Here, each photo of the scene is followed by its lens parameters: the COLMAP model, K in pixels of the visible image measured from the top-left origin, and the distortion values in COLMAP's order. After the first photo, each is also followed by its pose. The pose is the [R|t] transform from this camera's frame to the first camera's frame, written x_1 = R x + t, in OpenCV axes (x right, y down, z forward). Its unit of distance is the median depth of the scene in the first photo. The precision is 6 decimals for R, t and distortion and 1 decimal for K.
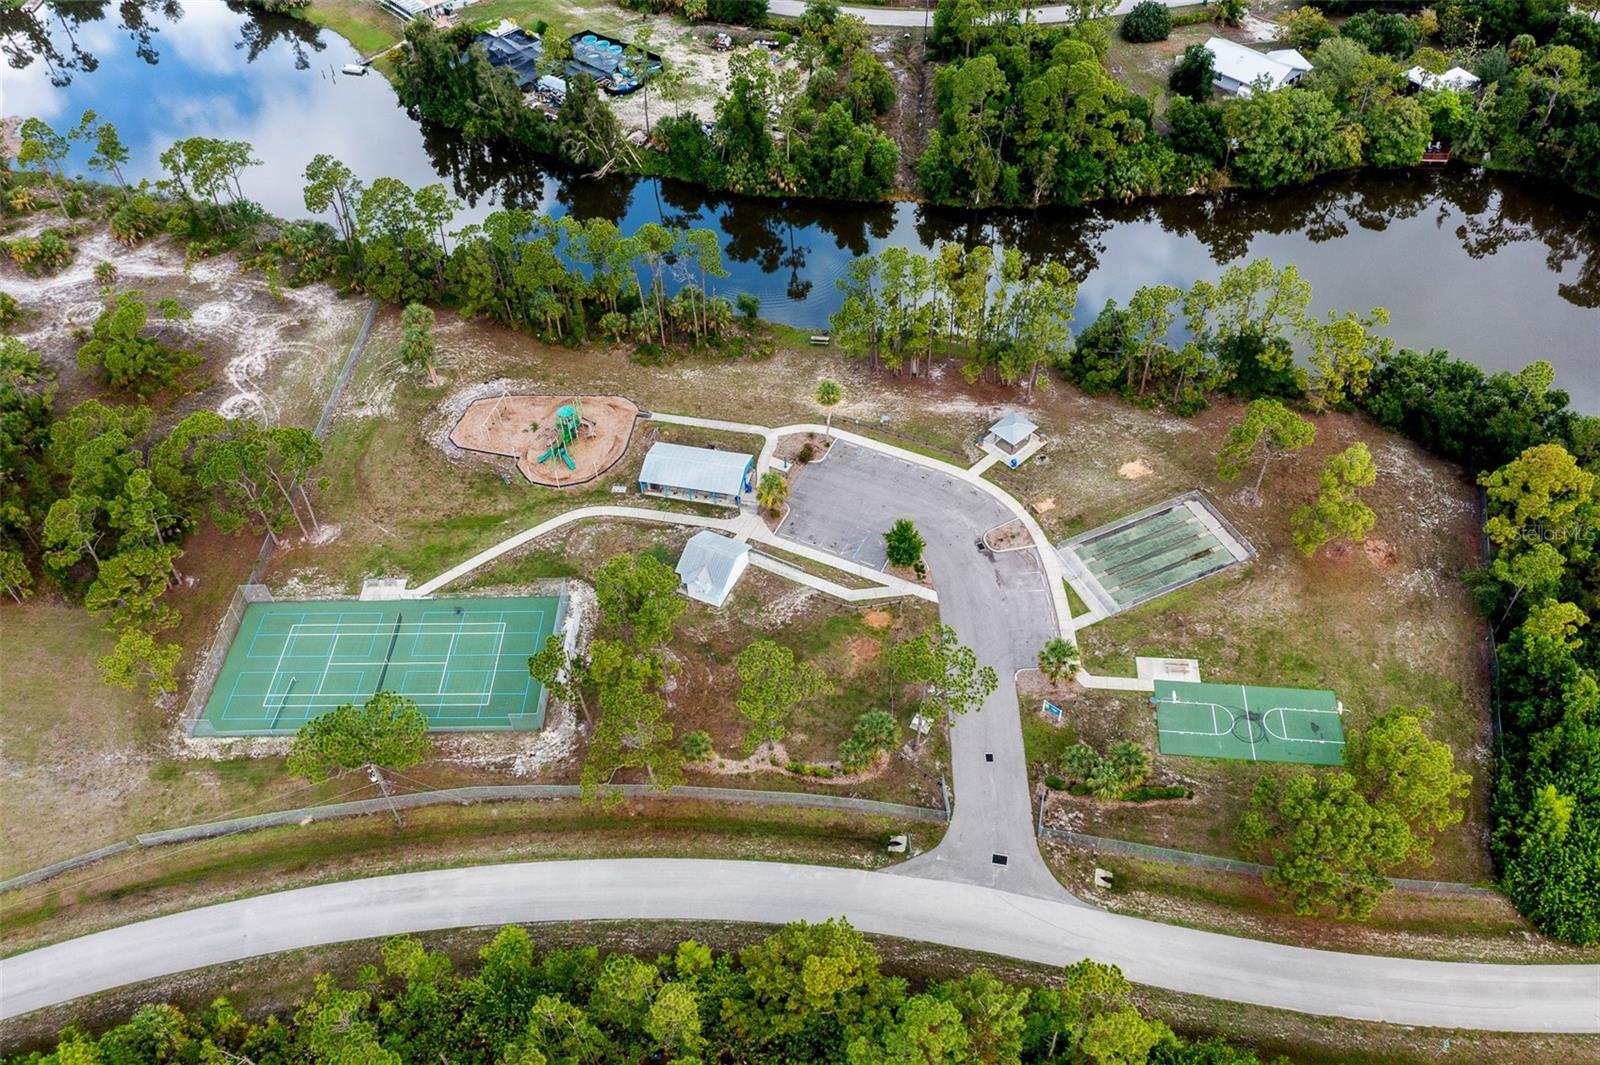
lens RADIAL K [[1269.0, 0, 800.0], [0, 1269.0, 532.5], [0, 0, 1]] dist [-0.013994, -0.006681]
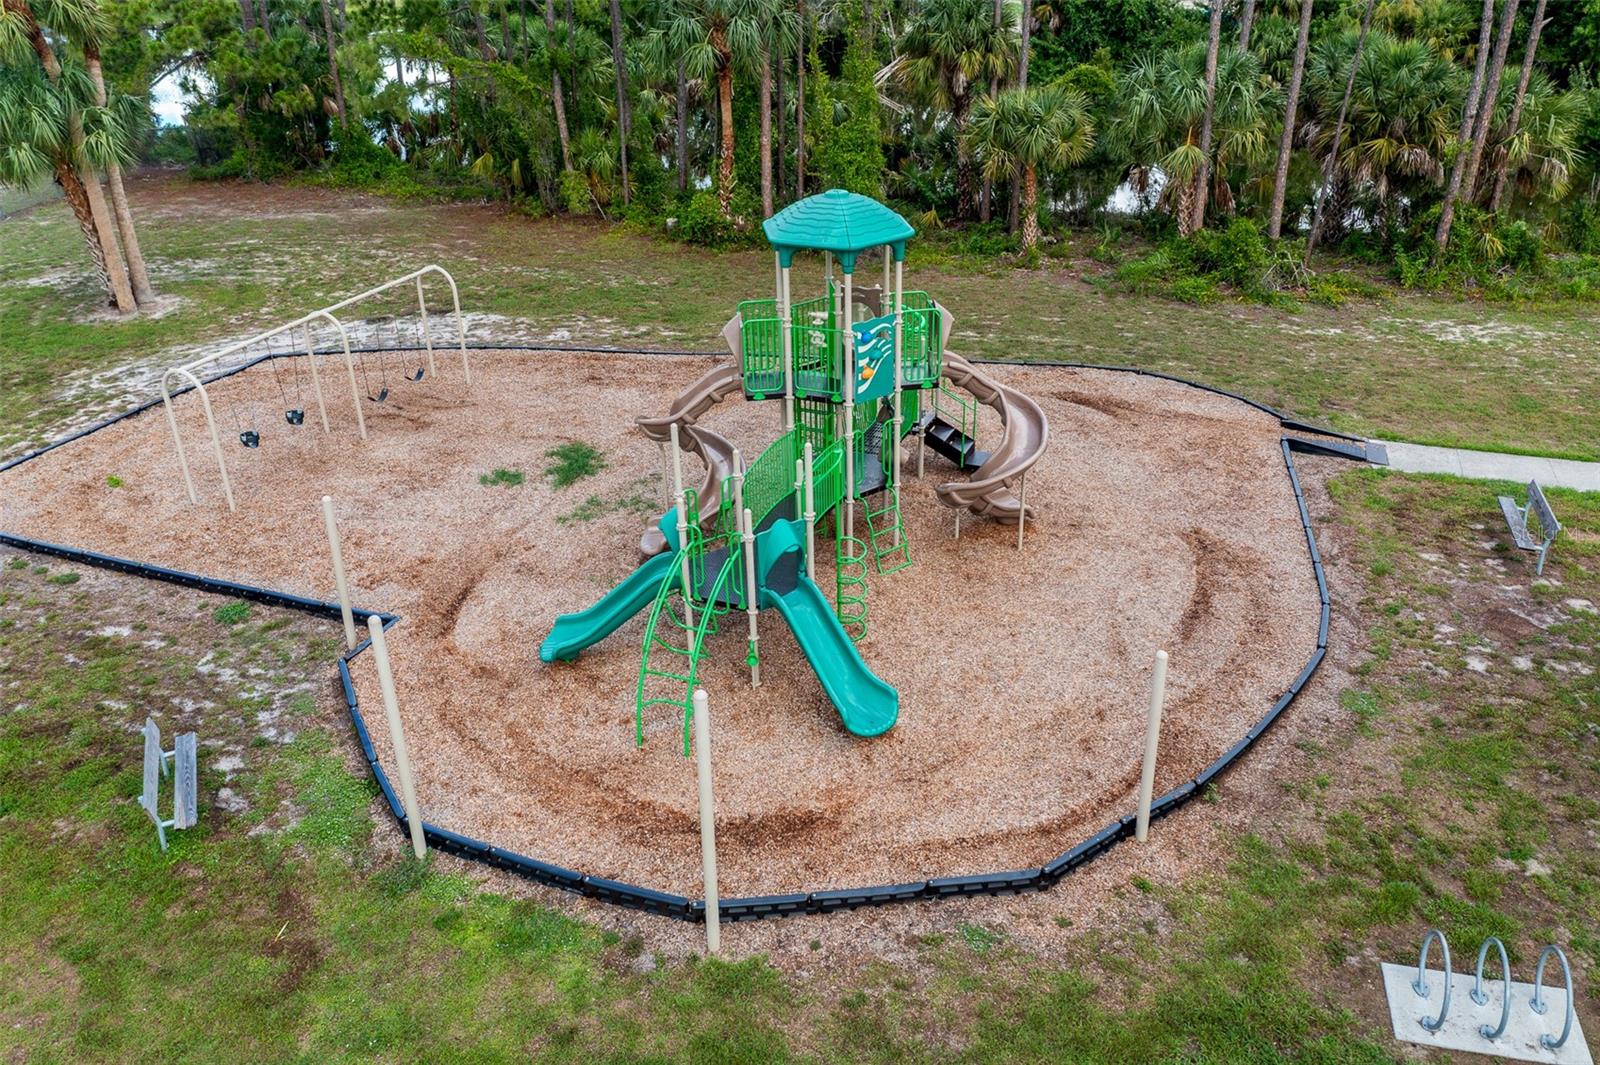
lens RADIAL K [[1269.0, 0, 800.0], [0, 1269.0, 532.5], [0, 0, 1]] dist [-0.013994, -0.006681]
pose [[0.992997, 0.052684, -0.105745, -0.169669], [-0.084293, 0.943087, -0.321686, -0.032348], [0.082779, 0.328347, 0.940923, 0.876449]]
